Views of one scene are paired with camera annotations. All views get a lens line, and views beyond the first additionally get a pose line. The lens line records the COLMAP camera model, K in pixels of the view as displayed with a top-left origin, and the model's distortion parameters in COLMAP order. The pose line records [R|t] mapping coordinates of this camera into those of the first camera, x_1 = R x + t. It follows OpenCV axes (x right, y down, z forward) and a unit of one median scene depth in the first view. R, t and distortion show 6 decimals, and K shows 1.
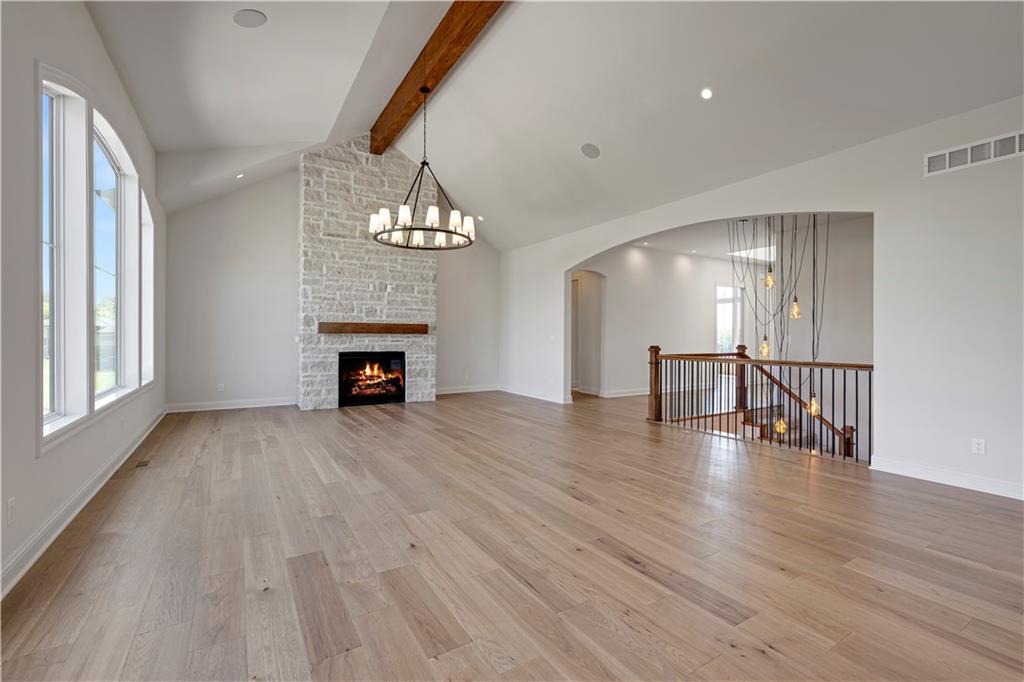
lens RADIAL K [[434.9, 0, 511.4], [0, 434.9, 336.4], [0, 0, 1]] dist [0.001128, 0.000848]
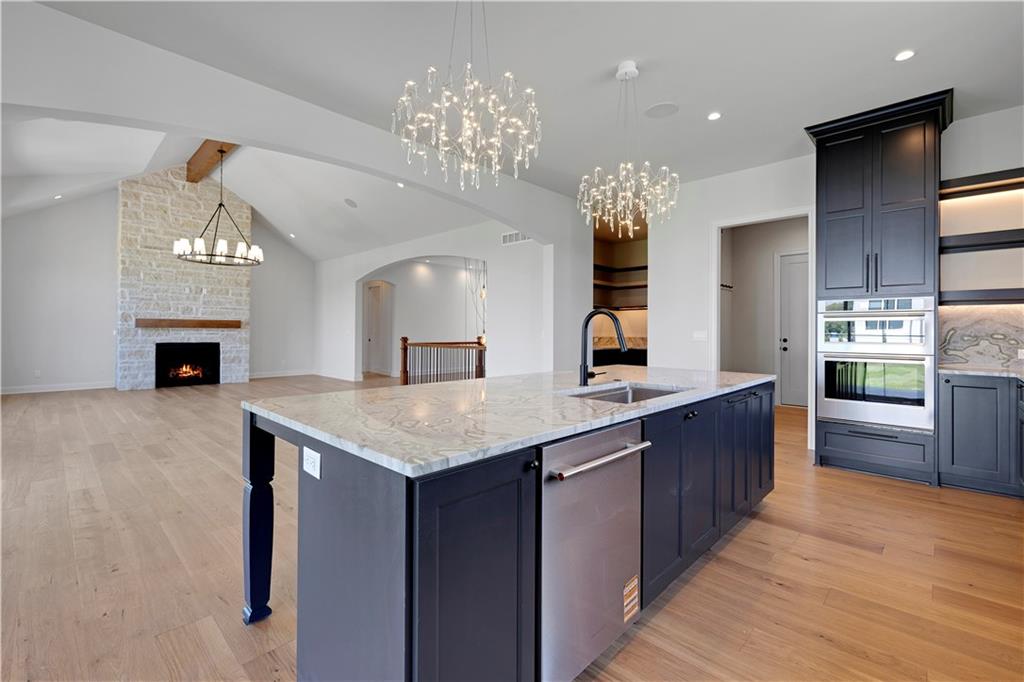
lens RADIAL K [[434.9, 0, 499.7], [0, 434.9, 329.2], [0, 0, 1]] dist [0.001128, 0.000848]
pose [[0.971643, 0.001962, 0.236443, 0.251524], [-0.001120, 0.999993, -0.003694, 0.000729], [-0.236449, 0.003324, 0.971638, -0.414993]]
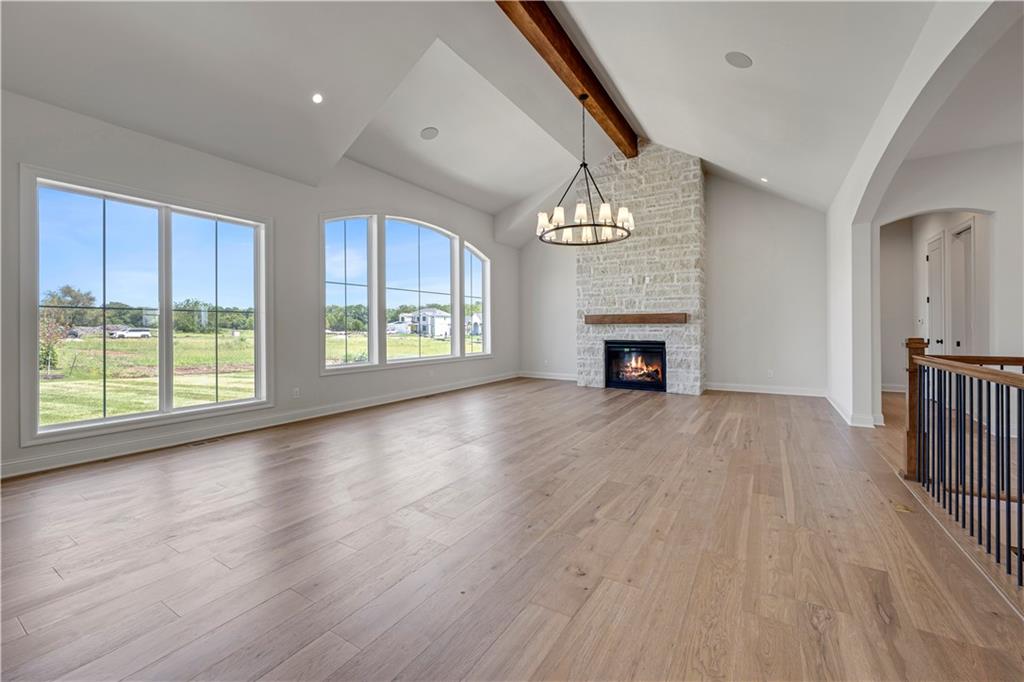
lens RADIAL K [[409.2, 0, 525.6], [0, 409.2, 326.5], [0, 0, 1]] dist [-0.000754, -0.000032]
pose [[0.468601, -0.010593, -0.883347, 0.467068], [0.005827, 0.999943, -0.008900, 0.007999], [0.883391, -0.000977, 0.468636, 0.296467]]
